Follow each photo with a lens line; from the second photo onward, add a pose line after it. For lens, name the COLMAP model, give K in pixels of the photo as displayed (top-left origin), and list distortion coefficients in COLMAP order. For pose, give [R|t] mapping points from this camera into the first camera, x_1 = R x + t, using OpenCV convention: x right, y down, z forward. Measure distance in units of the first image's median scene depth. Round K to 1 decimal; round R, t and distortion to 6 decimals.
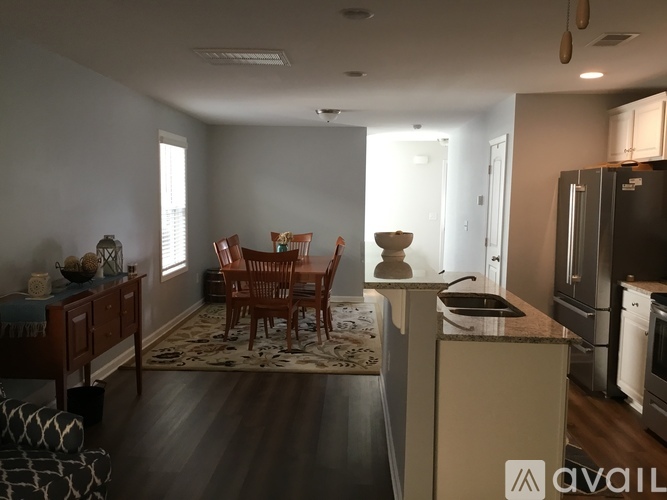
lens RADIAL K [[595.8, 0, 333.5], [0, 595.8, 250.0], [0, 0, 1]] dist [0.124558, -0.215153]
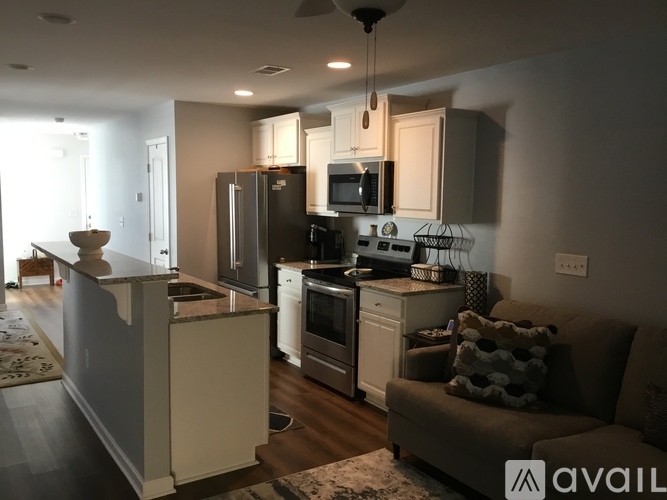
lens RADIAL K [[595.8, 0, 333.5], [0, 595.8, 250.0], [0, 0, 1]] dist [0.124558, -0.215153]
pose [[0.813146, -0.060324, 0.578925, -0.124052], [0.054575, 0.998135, 0.027351, -0.002216], [-0.579495, 0.009354, 0.814922, -0.059890]]
